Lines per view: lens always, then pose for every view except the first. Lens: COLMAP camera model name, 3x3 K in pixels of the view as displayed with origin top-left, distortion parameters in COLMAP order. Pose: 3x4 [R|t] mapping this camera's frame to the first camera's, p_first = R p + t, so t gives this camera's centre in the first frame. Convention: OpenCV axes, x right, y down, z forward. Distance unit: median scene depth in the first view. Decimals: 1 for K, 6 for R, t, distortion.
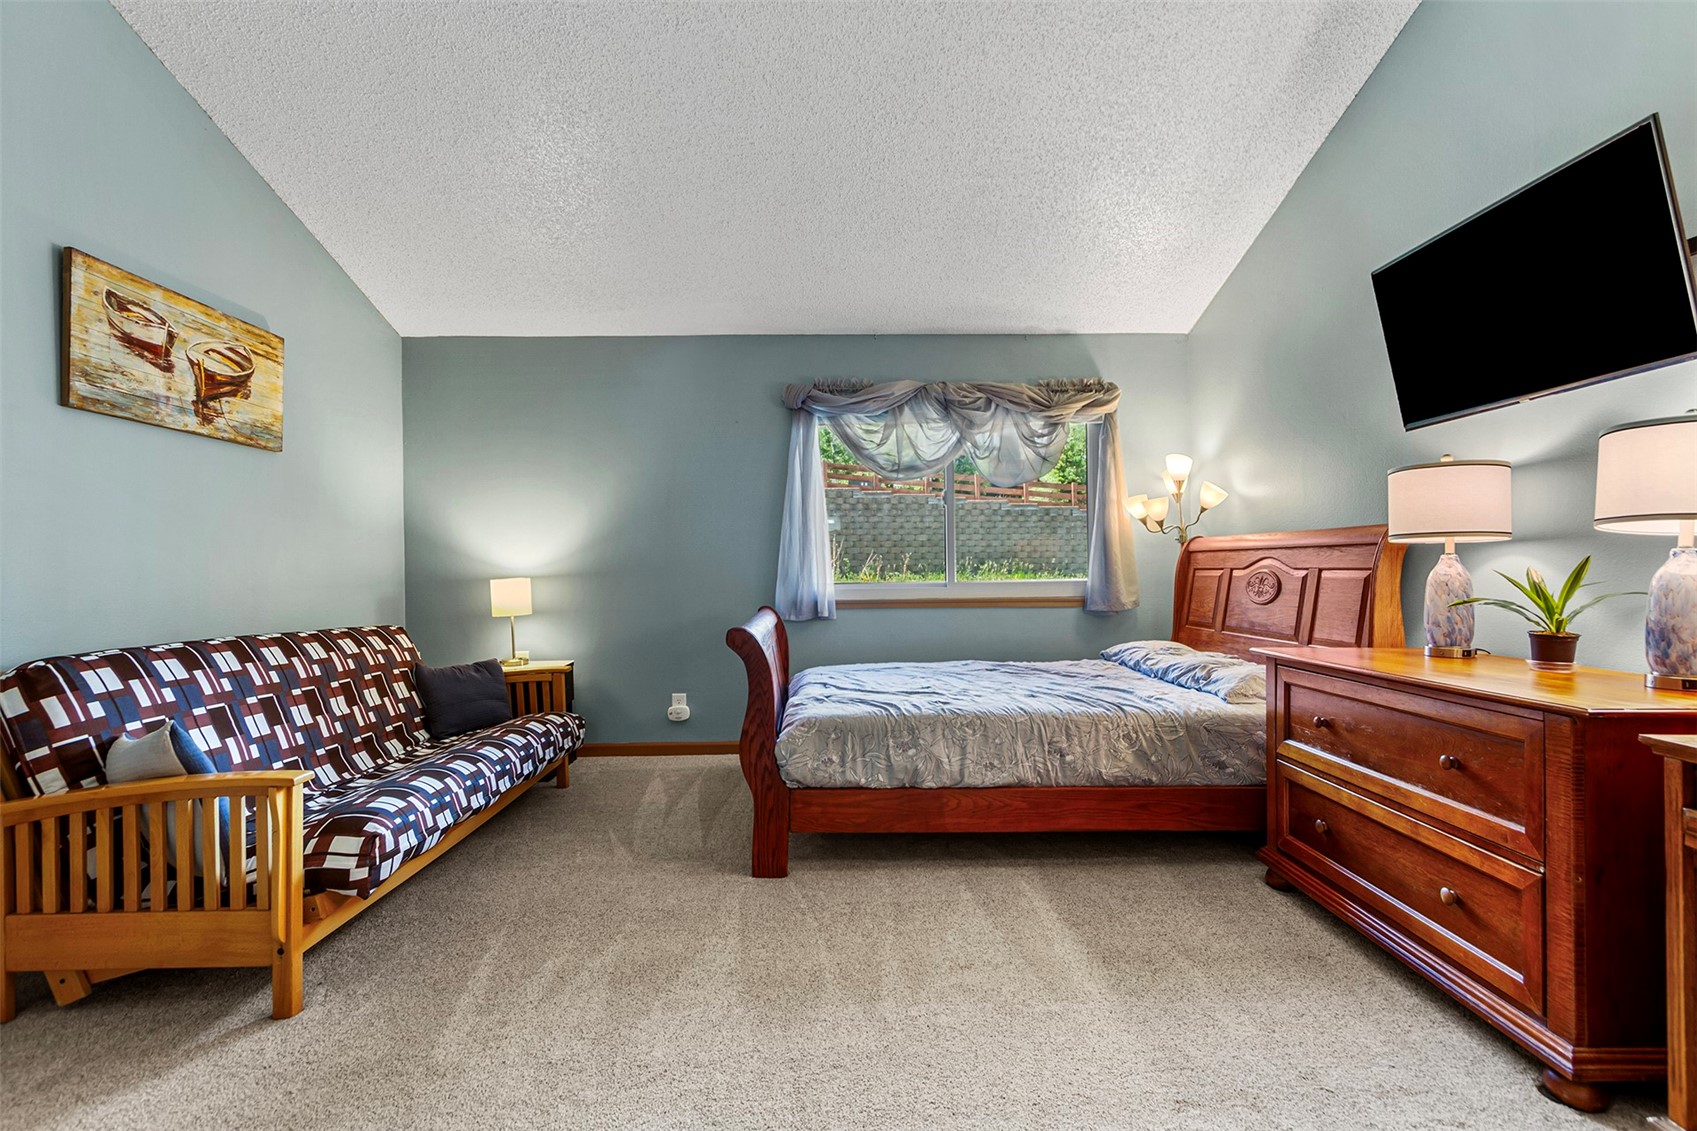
lens RADIAL K [[803.5, 0, 848.5], [0, 803.5, 565.5], [0, 0, 1]] dist [0.009355, 0.000086]
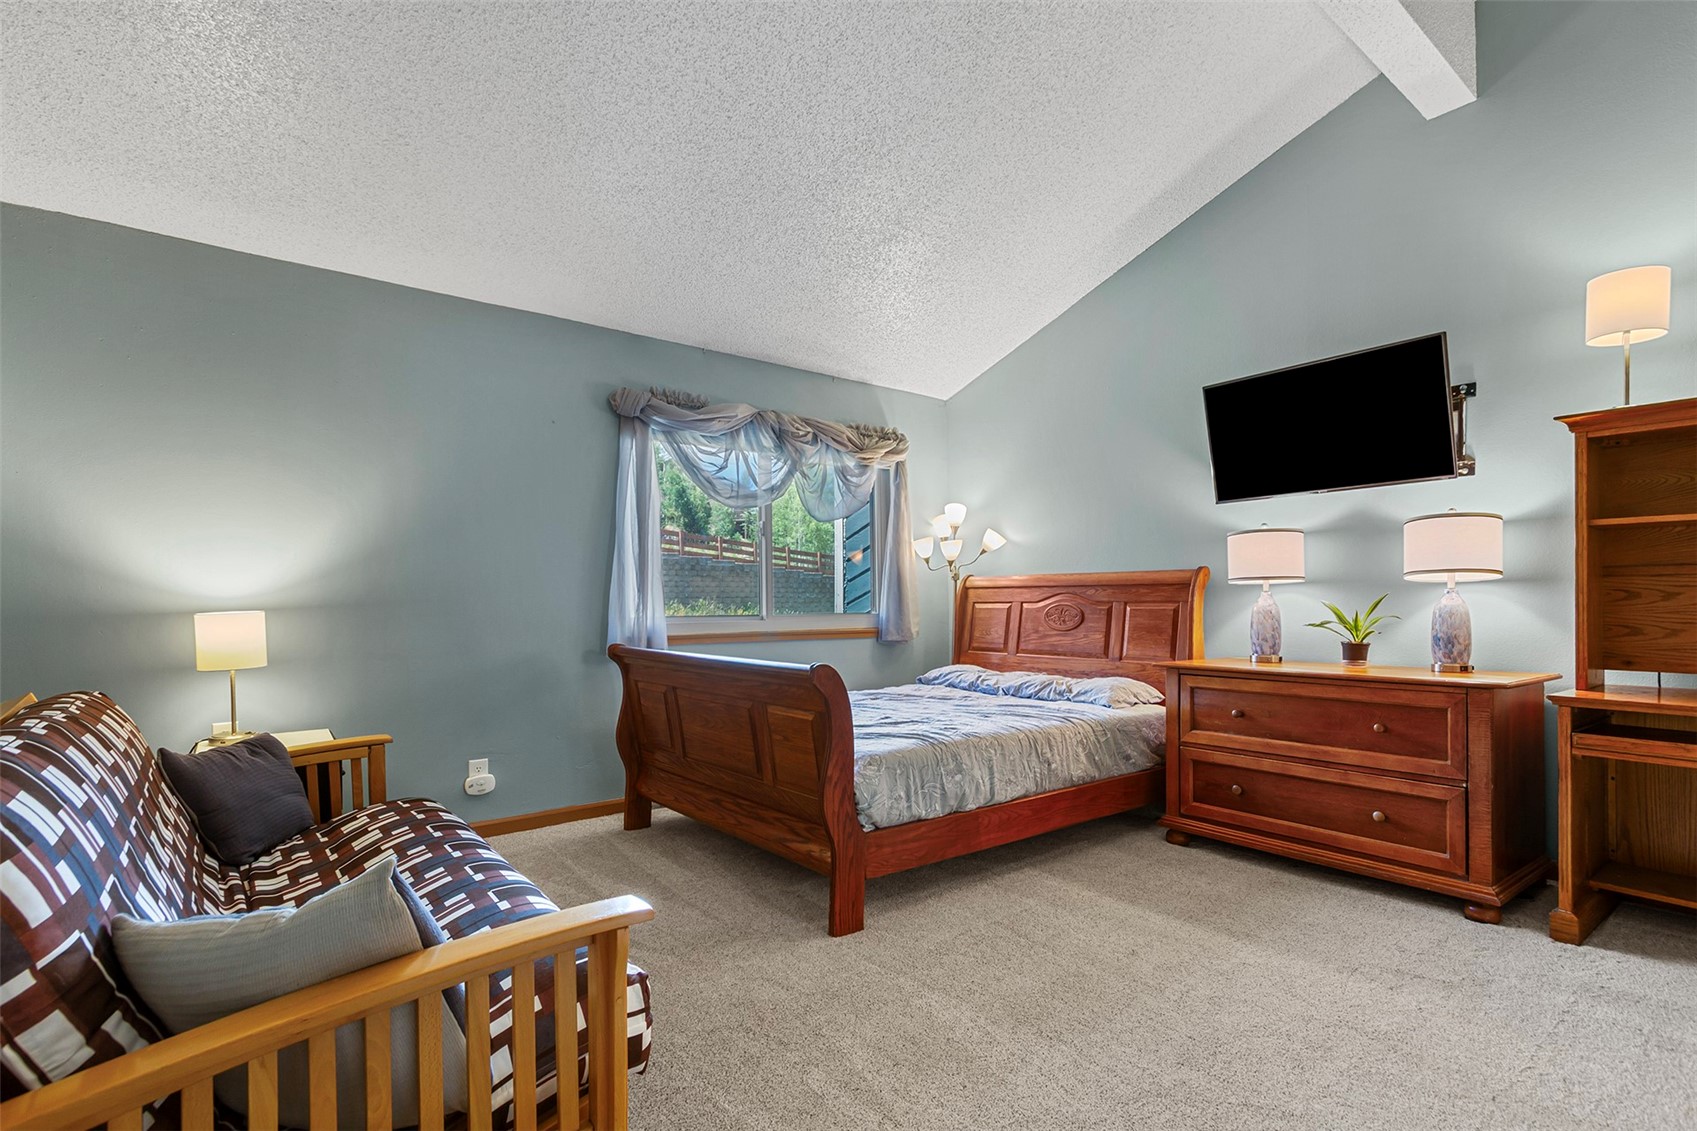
lens RADIAL K [[822.9, 0, 792.1], [0, 822.9, 597.1], [0, 0, 1]] dist [0.008175, 0.000289]
pose [[0.799220, 0.009040, 0.600970, -0.723395], [-0.005049, 0.999953, -0.008327, 0.011068], [-0.601017, 0.003620, 0.799228, 0.285114]]
